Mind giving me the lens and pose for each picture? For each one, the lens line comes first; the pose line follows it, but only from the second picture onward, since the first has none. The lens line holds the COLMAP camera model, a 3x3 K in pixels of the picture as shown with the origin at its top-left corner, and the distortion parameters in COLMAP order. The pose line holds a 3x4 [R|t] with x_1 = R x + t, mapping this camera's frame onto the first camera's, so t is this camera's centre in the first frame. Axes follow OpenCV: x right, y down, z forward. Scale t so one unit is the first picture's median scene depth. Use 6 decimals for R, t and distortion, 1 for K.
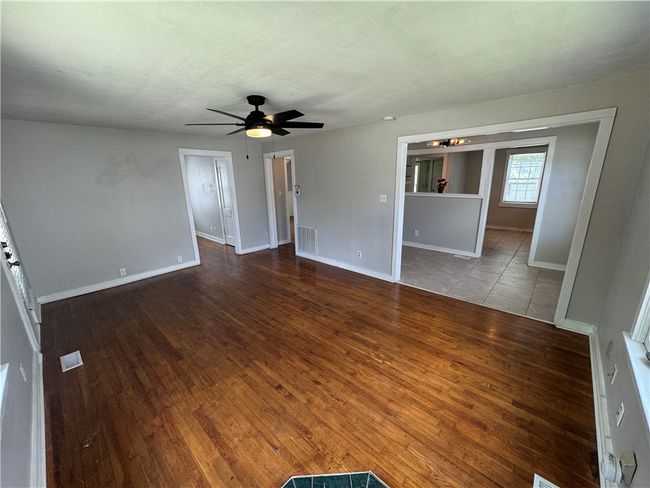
lens RADIAL K [[260.1, 0, 325.0], [0, 260.1, 244.0], [0, 0, 1]] dist [0.000968, 0.000092]
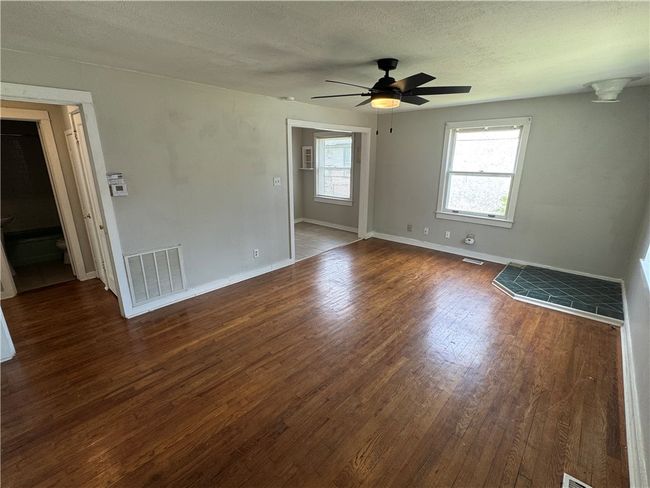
lens RADIAL K [[300.9, 0, 325.0], [0, 300.9, 244.0], [0, 0, 1]] dist [0.000551, 0.000228]
pose [[-0.009262, -0.253420, 0.967312, -0.800907], [0.250044, 0.936035, 0.247621, -0.172299], [-0.968190, 0.244164, 0.054696, 0.752225]]
